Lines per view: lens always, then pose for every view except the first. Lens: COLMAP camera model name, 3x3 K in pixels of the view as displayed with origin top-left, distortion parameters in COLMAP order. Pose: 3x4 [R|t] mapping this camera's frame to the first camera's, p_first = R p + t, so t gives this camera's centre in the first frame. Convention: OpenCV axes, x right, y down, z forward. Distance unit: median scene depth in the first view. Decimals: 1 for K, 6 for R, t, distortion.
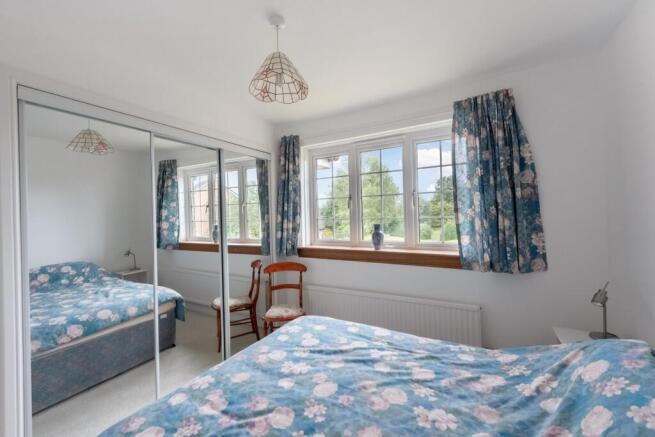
lens RADIAL K [[261.3, 0, 324.7], [0, 261.3, 217.4], [0, 0, 1]] dist [0.012605, -0.000498]
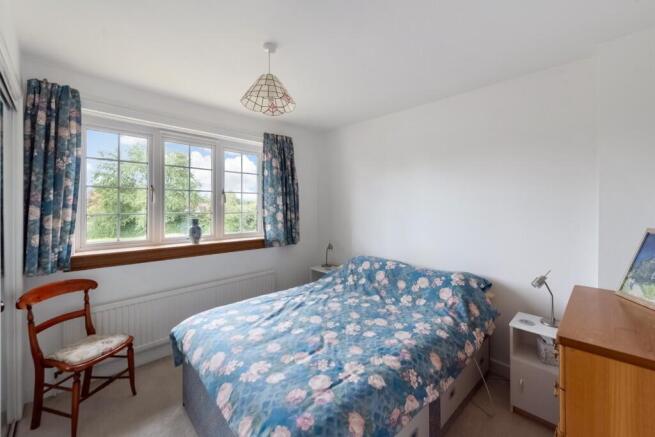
lens RADIAL K [[261.3, 0, 329.6], [0, 261.3, 216.4], [0, 0, 1]] dist [0.012605, -0.000498]
pose [[0.280239, -0.006939, 0.959905, -0.859480], [0.004462, 0.999972, 0.005926, 0.016604], [-0.959920, 0.002623, 0.280262, 0.280098]]
